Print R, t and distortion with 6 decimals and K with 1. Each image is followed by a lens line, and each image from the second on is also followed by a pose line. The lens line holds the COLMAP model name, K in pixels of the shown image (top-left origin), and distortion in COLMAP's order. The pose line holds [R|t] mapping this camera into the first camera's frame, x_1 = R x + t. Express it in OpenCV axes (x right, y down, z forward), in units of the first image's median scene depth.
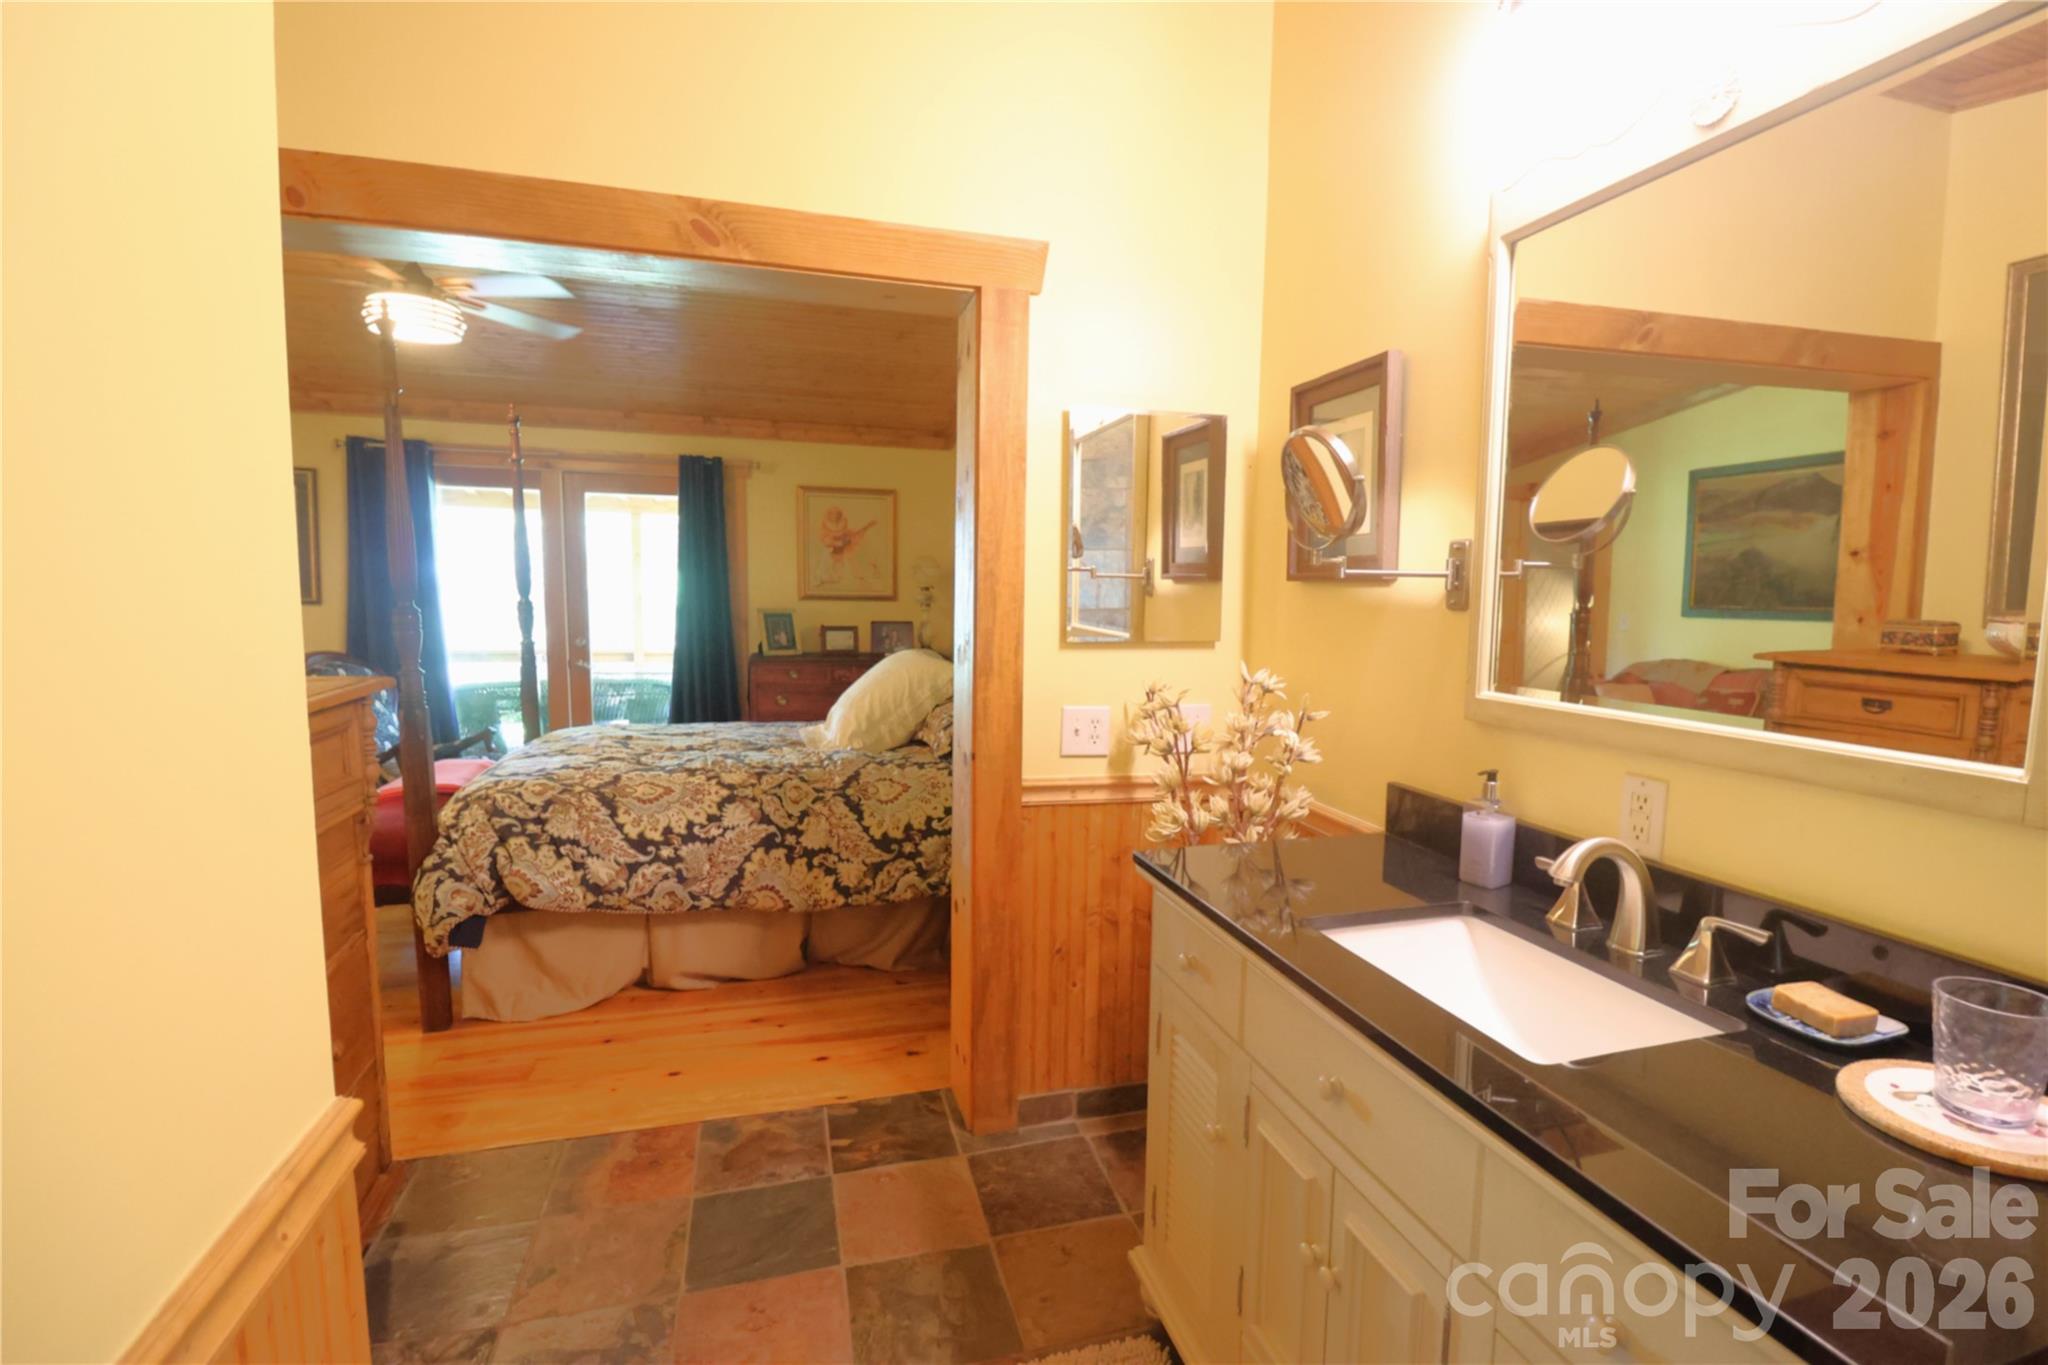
lens RADIAL K [[947.9, 0, 1036.4], [0, 947.9, 696.1], [0, 0, 1]] dist [-0.008039, -0.006695]
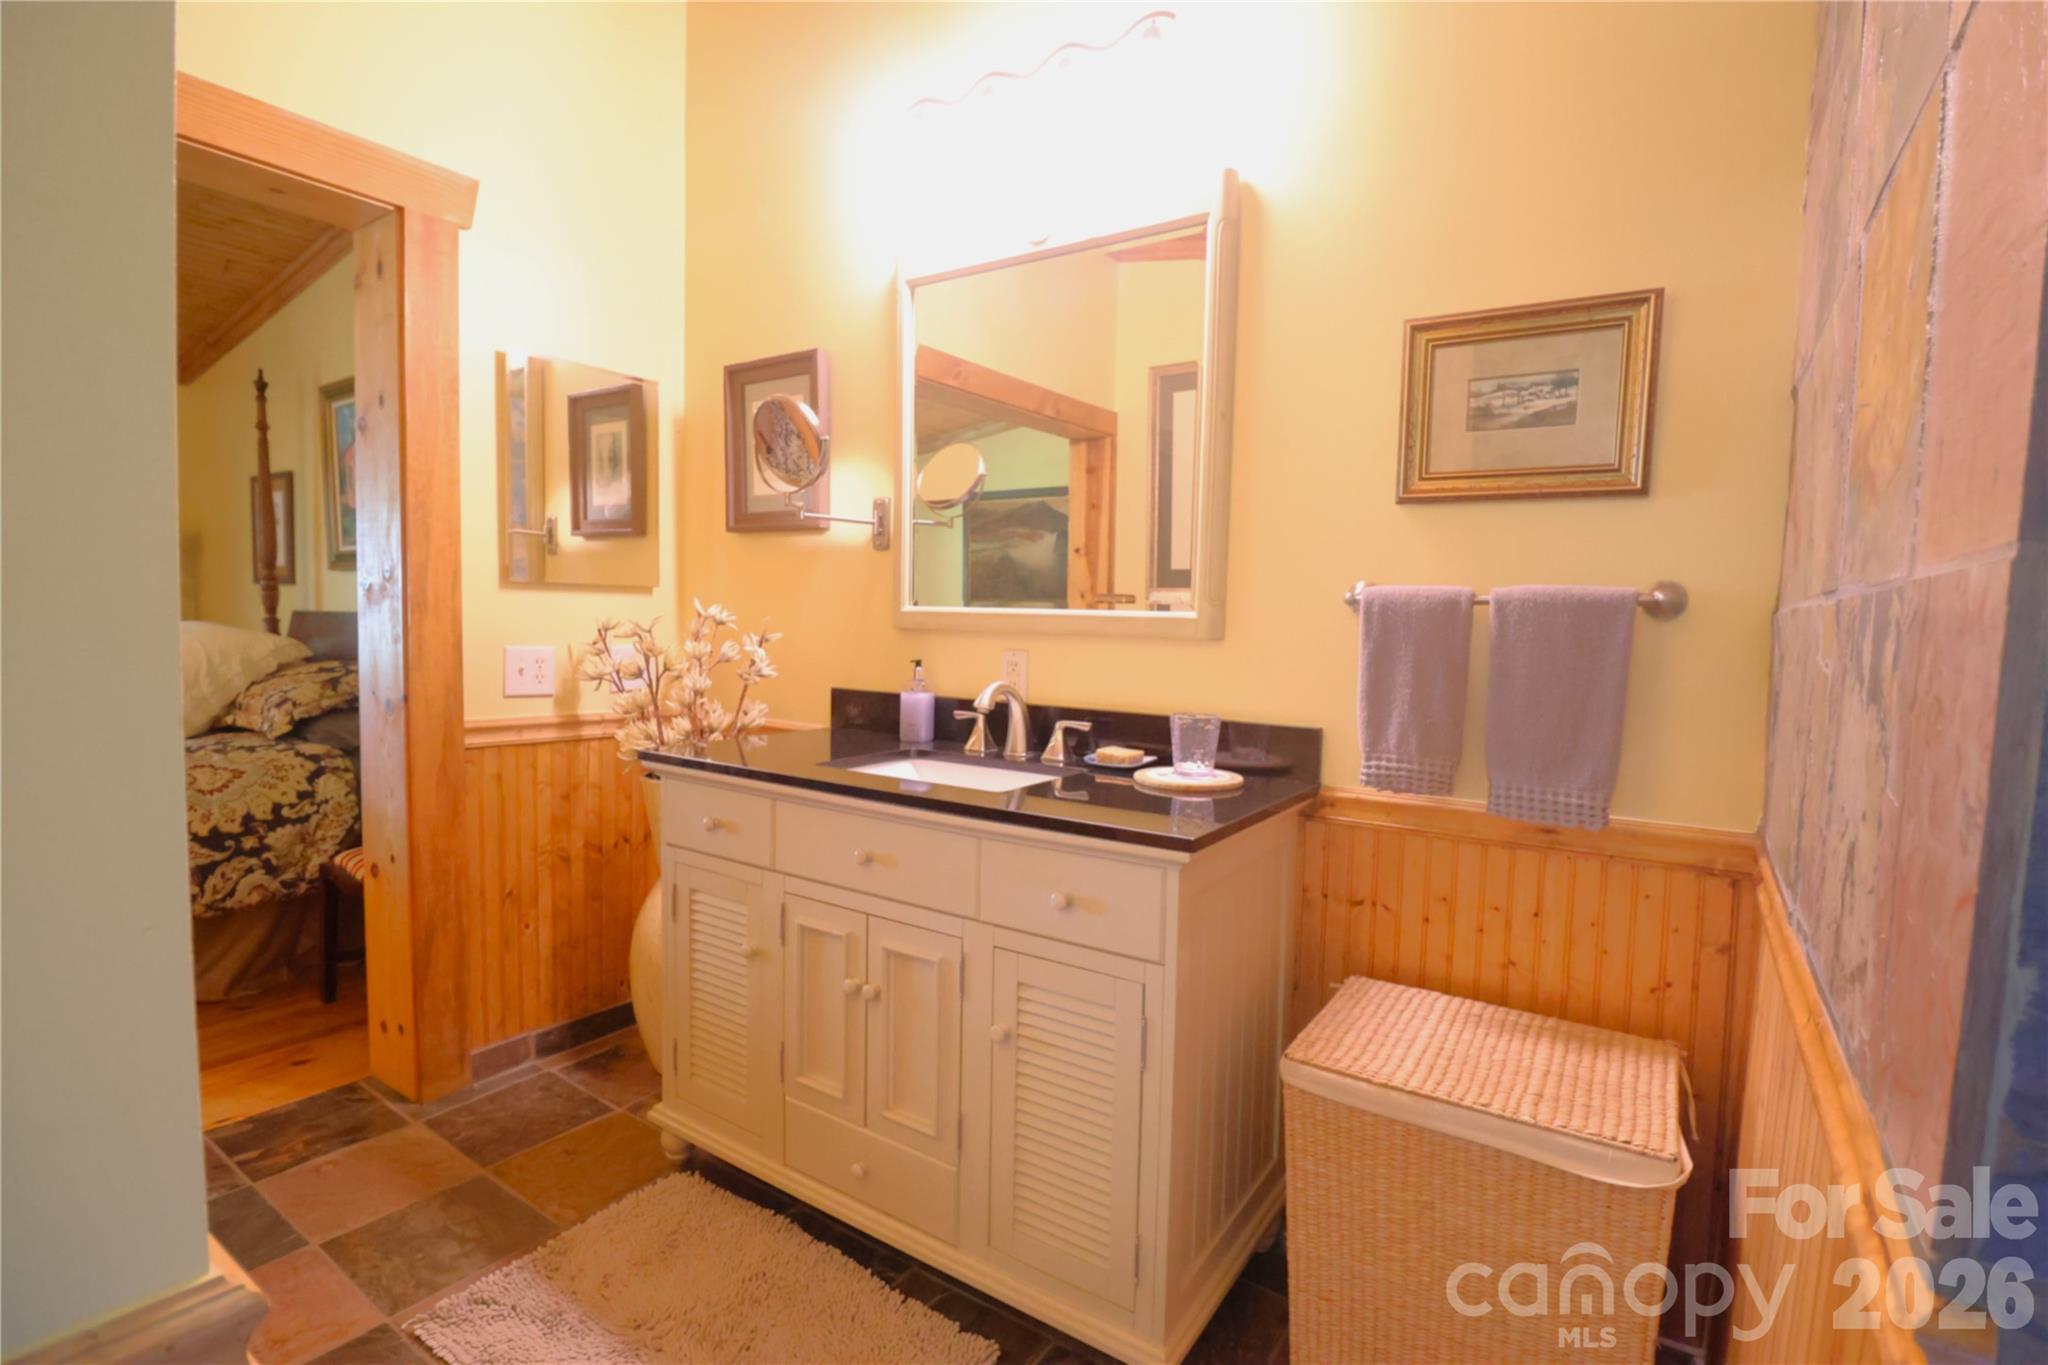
lens RADIAL K [[947.9, 0, 1035.0], [0, 947.9, 684.2], [0, 0, 1]] dist [-0.008039, -0.006695]
pose [[0.769898, -0.036794, 0.637105, -0.178780], [0.048972, 0.998799, -0.001497, 0.080072], [-0.636285, 0.032353, 0.770776, -0.121356]]
